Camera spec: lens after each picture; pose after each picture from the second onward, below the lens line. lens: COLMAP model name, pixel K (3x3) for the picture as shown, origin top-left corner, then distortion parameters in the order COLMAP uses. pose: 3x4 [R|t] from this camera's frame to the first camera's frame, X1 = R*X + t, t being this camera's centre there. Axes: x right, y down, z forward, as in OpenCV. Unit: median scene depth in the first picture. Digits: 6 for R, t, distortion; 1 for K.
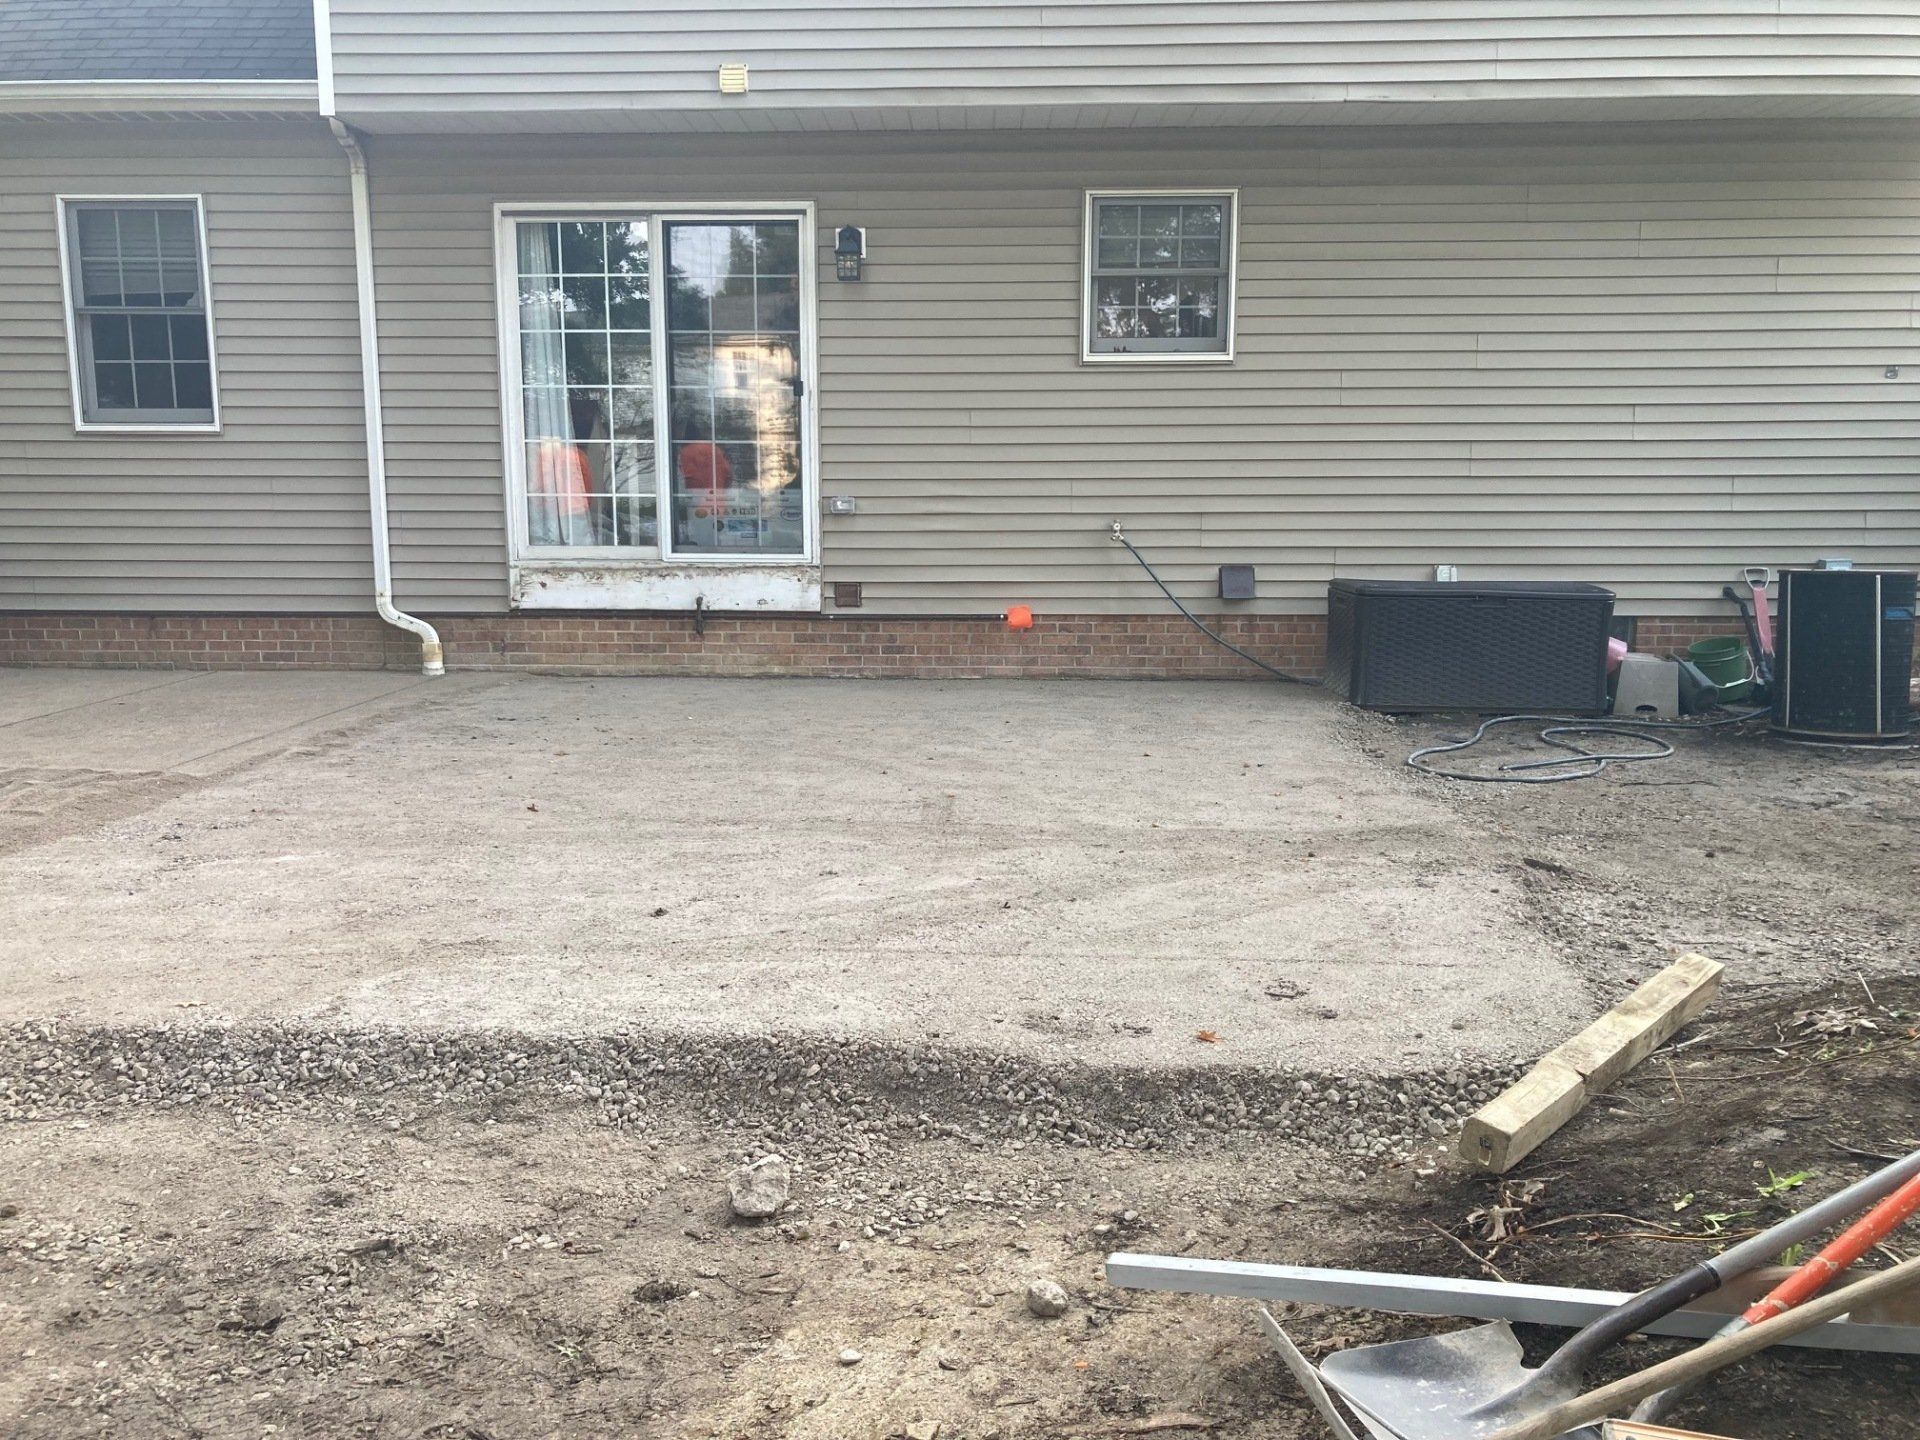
lens RADIAL K [[1583.2, 0, 952.7], [0, 1583.2, 708.8], [0, 0, 1]] dist [0.025284, -0.006707]
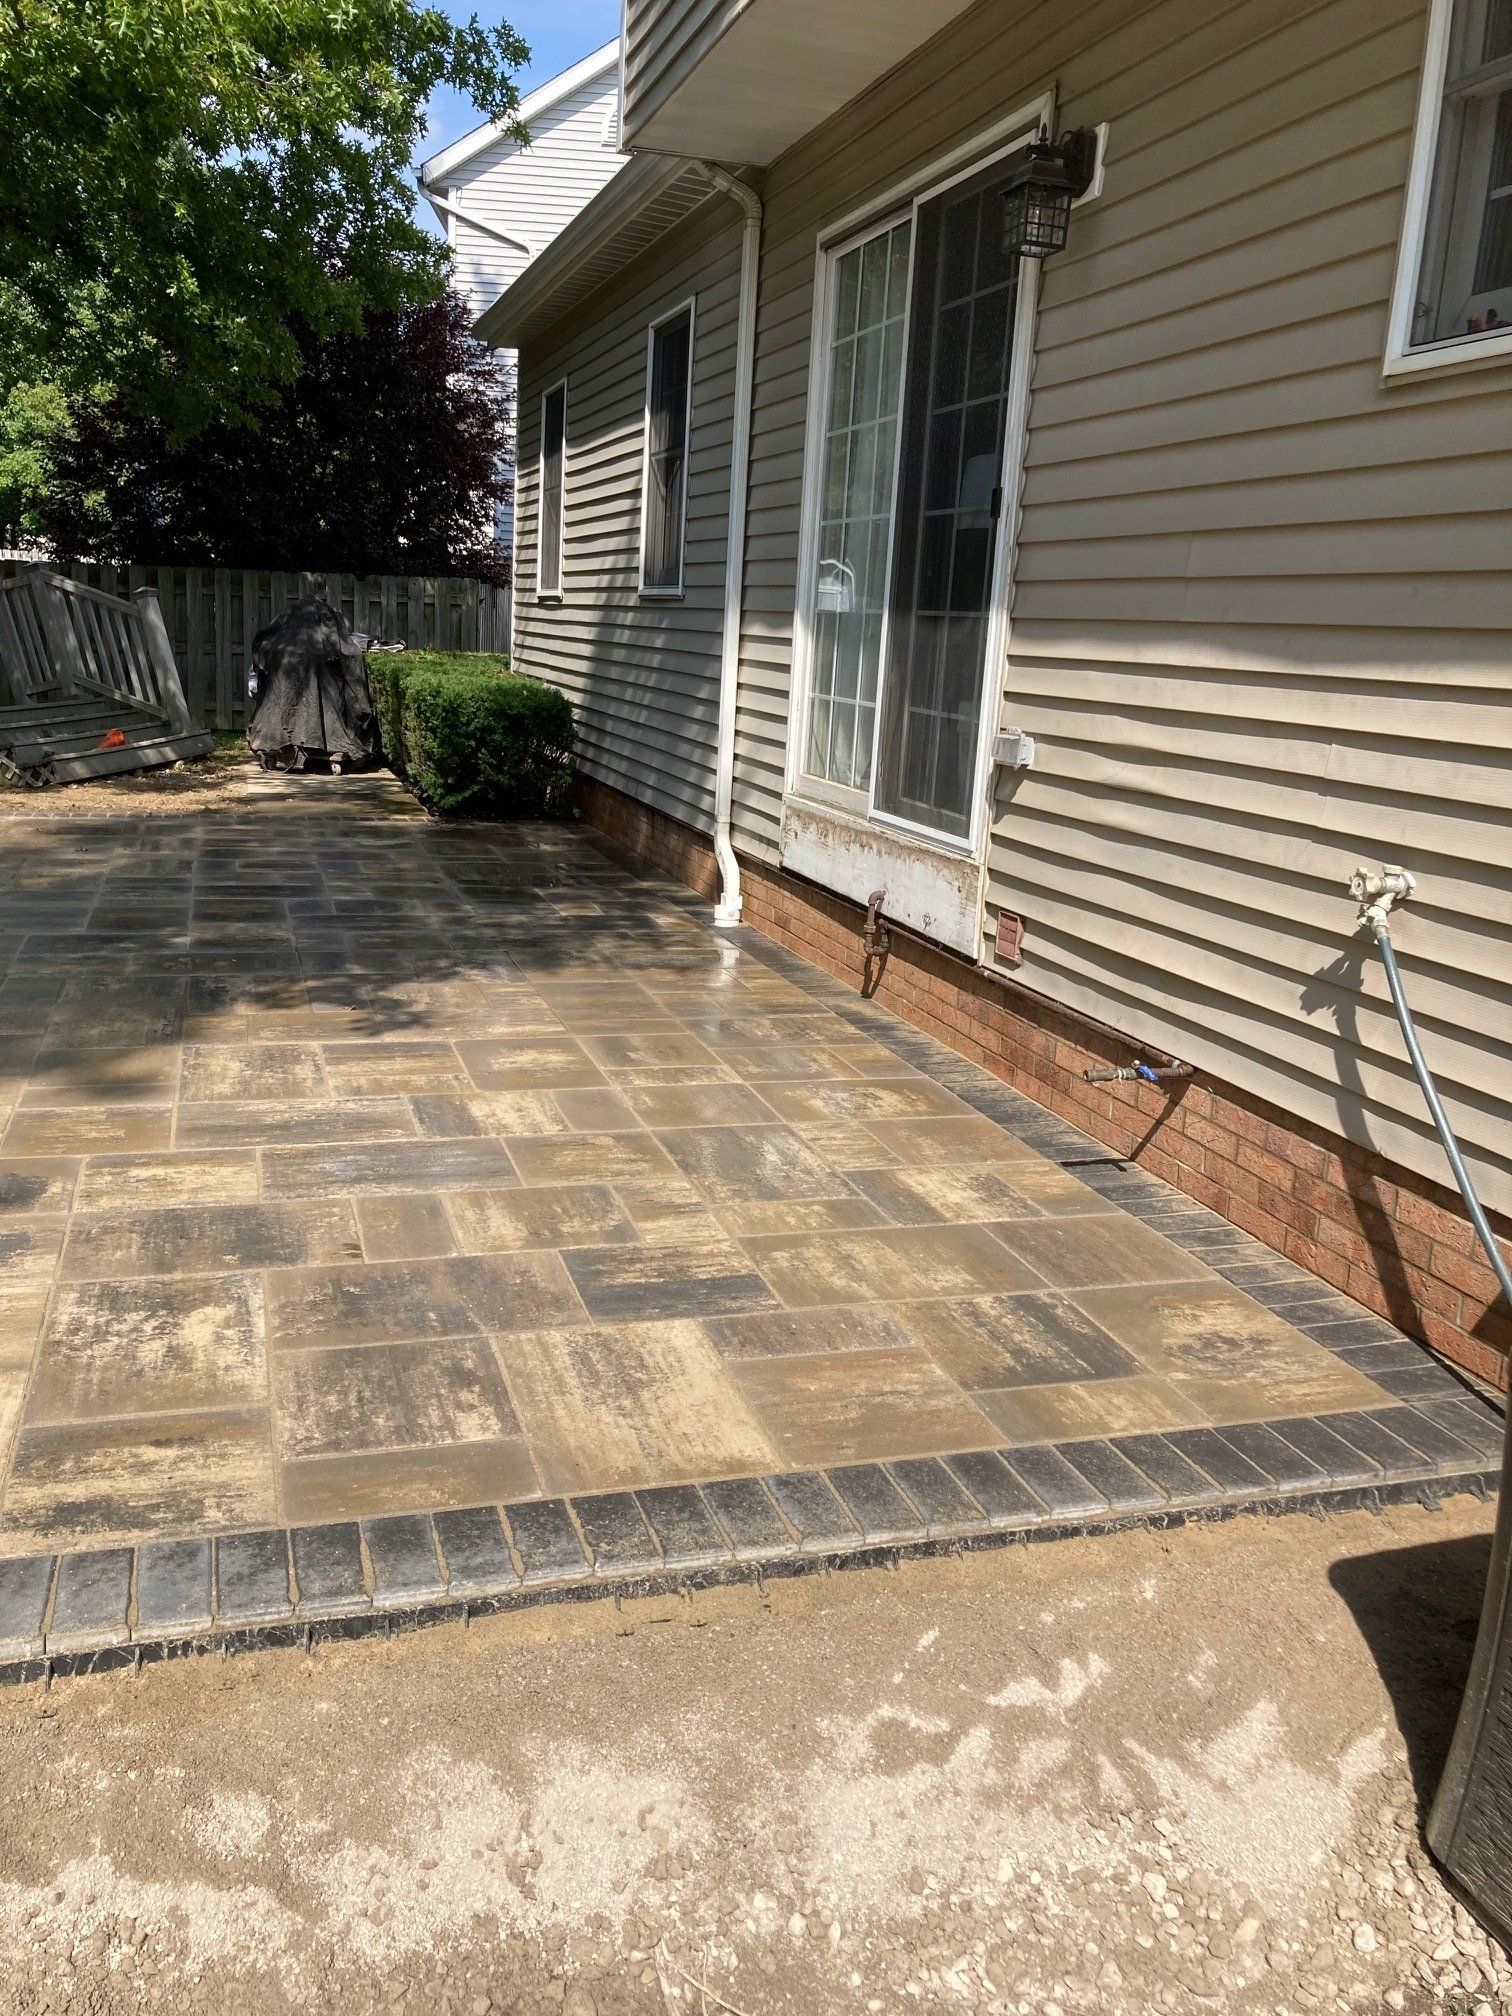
lens RADIAL K [[1650.7, 0, 752.2], [0, 1650.7, 1000.3], [0, 0, 1]] dist [0.012861, -0.003562]
pose [[0.343361, 0.227436, -0.911250, 0.371206], [-0.198028, 0.965957, 0.166472, -0.122326], [0.918089, 0.123292, 0.376711, 0.745485]]
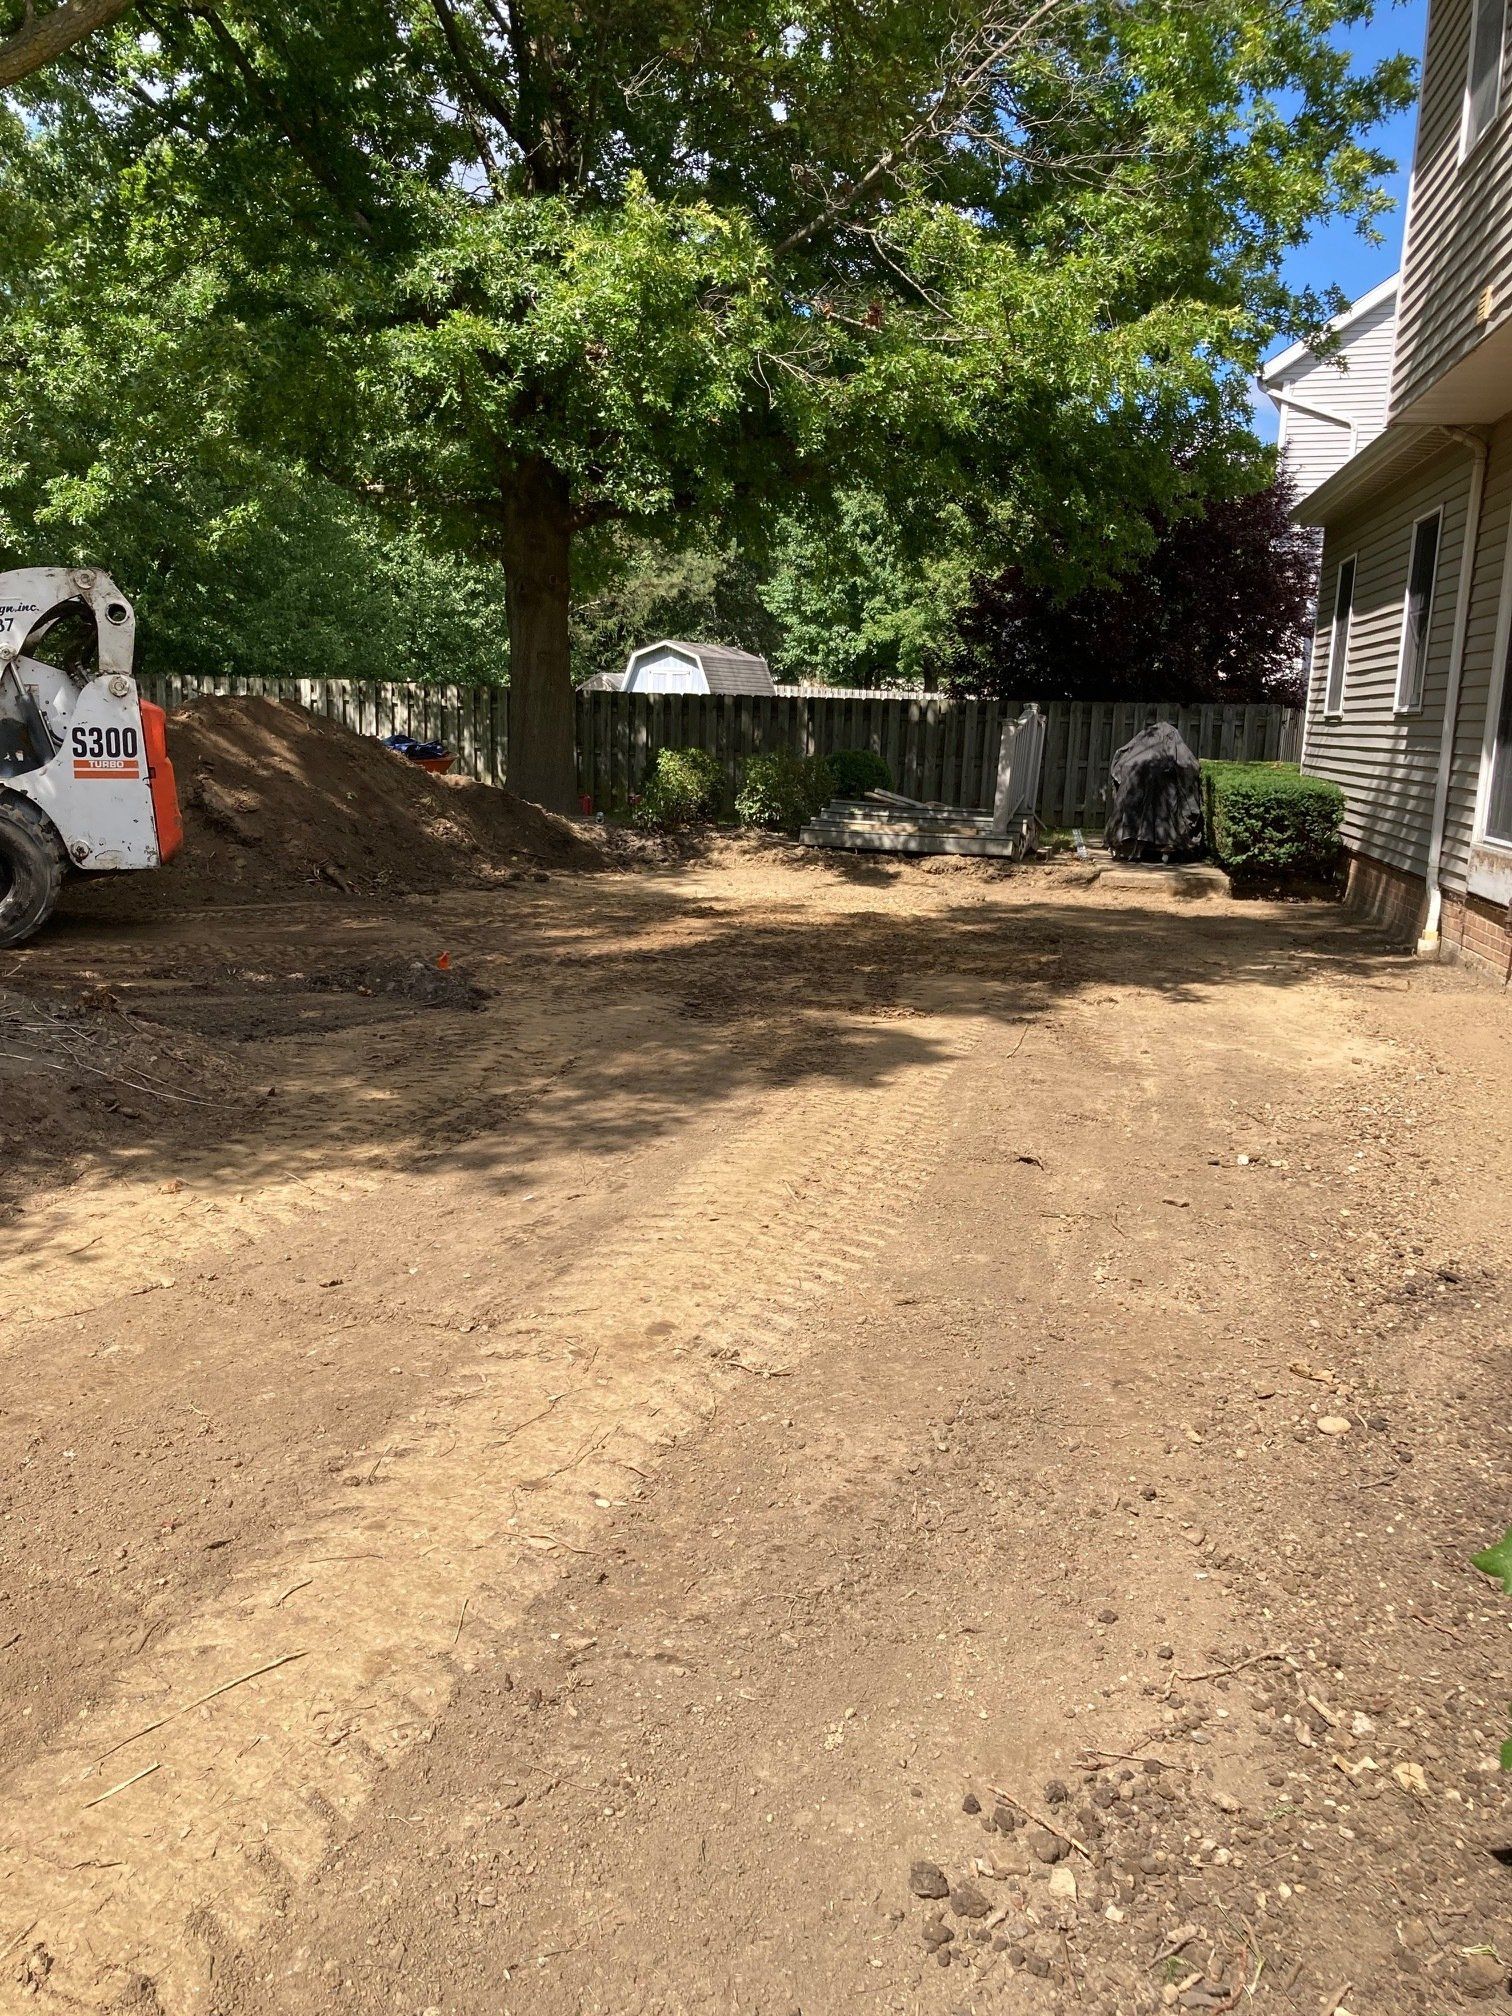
lens RADIAL K [[1657.0, 0, 746.0], [0, 1657.0, 1022.5], [0, 0, 1]] dist [0.017295, -0.011342]
pose [[-0.123371, 0.176663, -0.976509, 0.802852], [-0.188697, 0.961897, 0.197859, -0.104882], [0.974255, 0.208674, -0.085335, 0.682049]]
